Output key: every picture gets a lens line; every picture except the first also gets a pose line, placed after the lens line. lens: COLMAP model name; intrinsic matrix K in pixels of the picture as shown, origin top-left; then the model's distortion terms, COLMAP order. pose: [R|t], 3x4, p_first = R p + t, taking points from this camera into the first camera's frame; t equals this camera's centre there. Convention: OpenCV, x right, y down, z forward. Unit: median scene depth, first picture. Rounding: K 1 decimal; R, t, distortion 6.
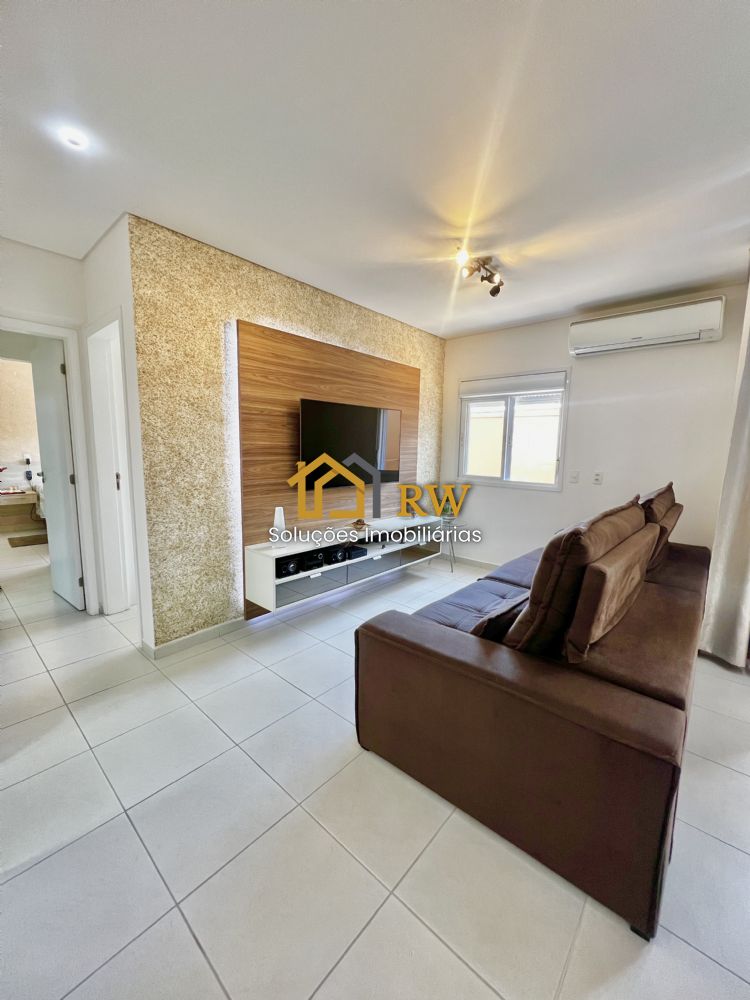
lens RADIAL K [[398.5, 0, 374.0], [0, 398.5, 499.5], [0, 0, 1]] dist [-0.003176, -0.000501]
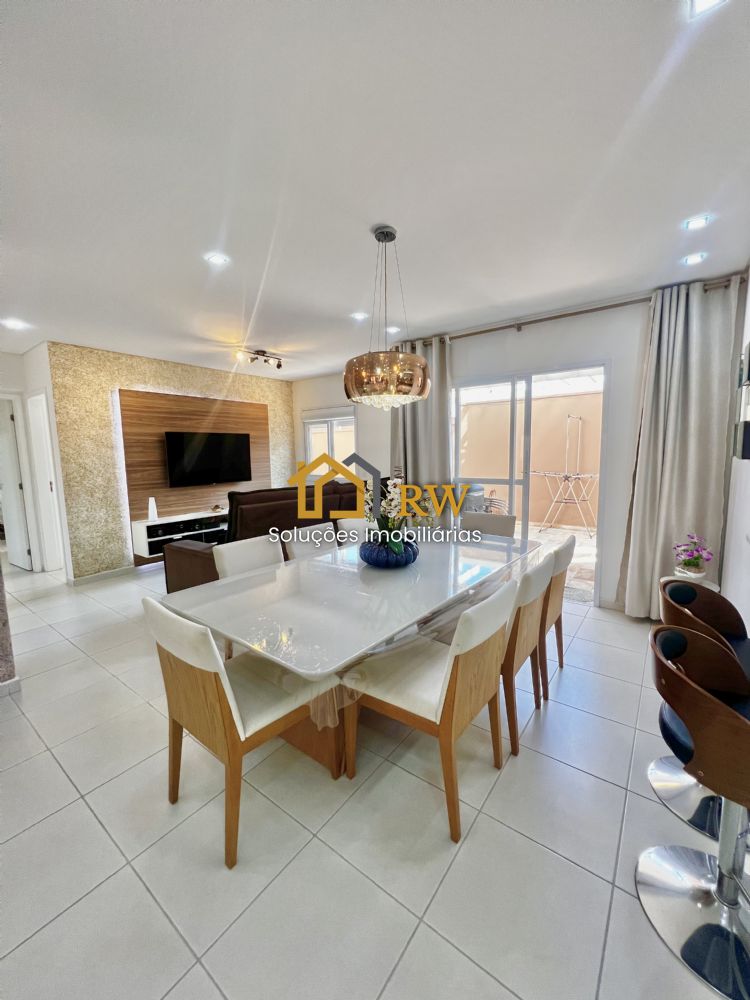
lens RADIAL K [[398.5, 0, 374.0], [0, 398.5, 499.5], [0, 0, 1]] dist [-0.003176, -0.000501]
pose [[0.996171, -0.044550, 0.075219, 0.562311], [0.045744, 0.998852, -0.014229, 0.094745], [-0.074499, 0.017615, 0.997066, -0.734482]]
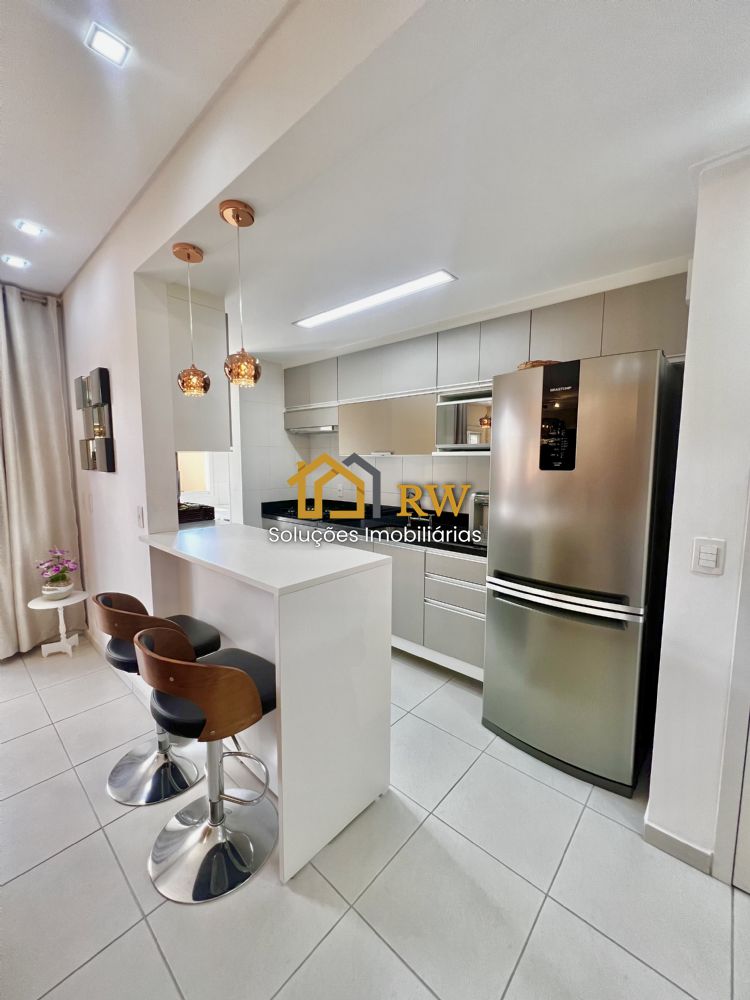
lens RADIAL K [[399.3, 0, 372.9], [0, 399.3, 501.1], [0, 0, 1]] dist [-0.001174, -0.000256]
pose [[0.007879, -0.125275, 0.992091, 0.472792], [0.132560, 0.983496, 0.123137, 0.071078], [-0.991144, 0.130541, 0.024355, -0.614245]]
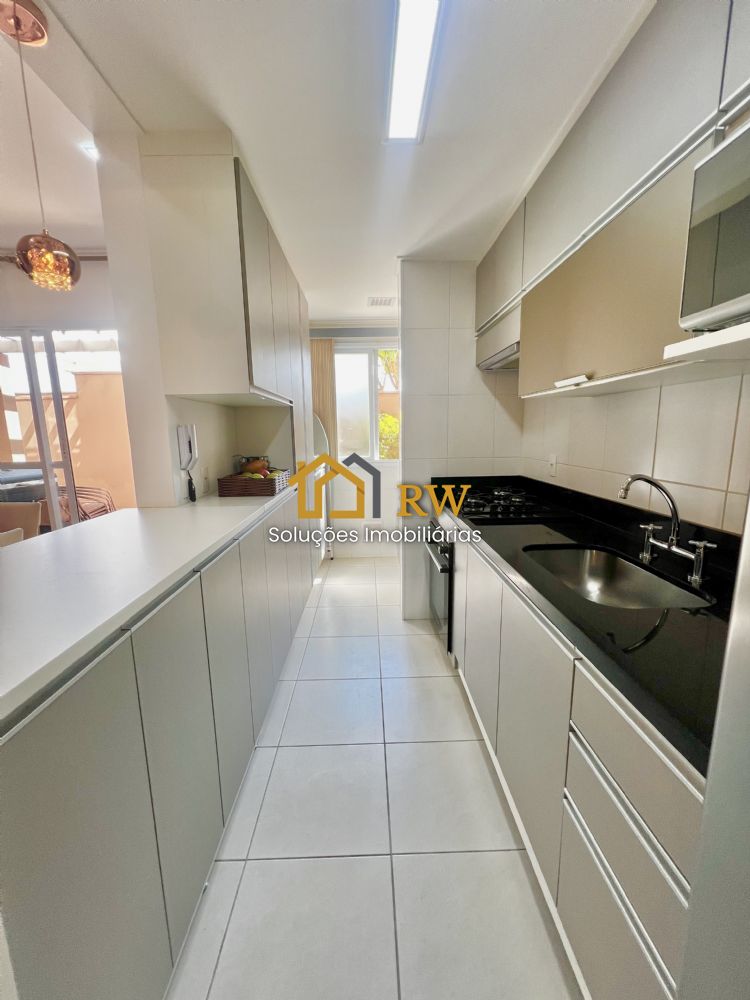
lens RADIAL K [[398.5, 0, 374.0], [0, 398.5, 499.5], [0, 0, 1]] dist [-0.003176, -0.000501]
pose [[0.734996, -0.143626, 0.662686, 1.062680], [0.120368, 0.989424, 0.080940, 0.149171], [-0.667303, 0.020275, 0.744511, -0.811706]]
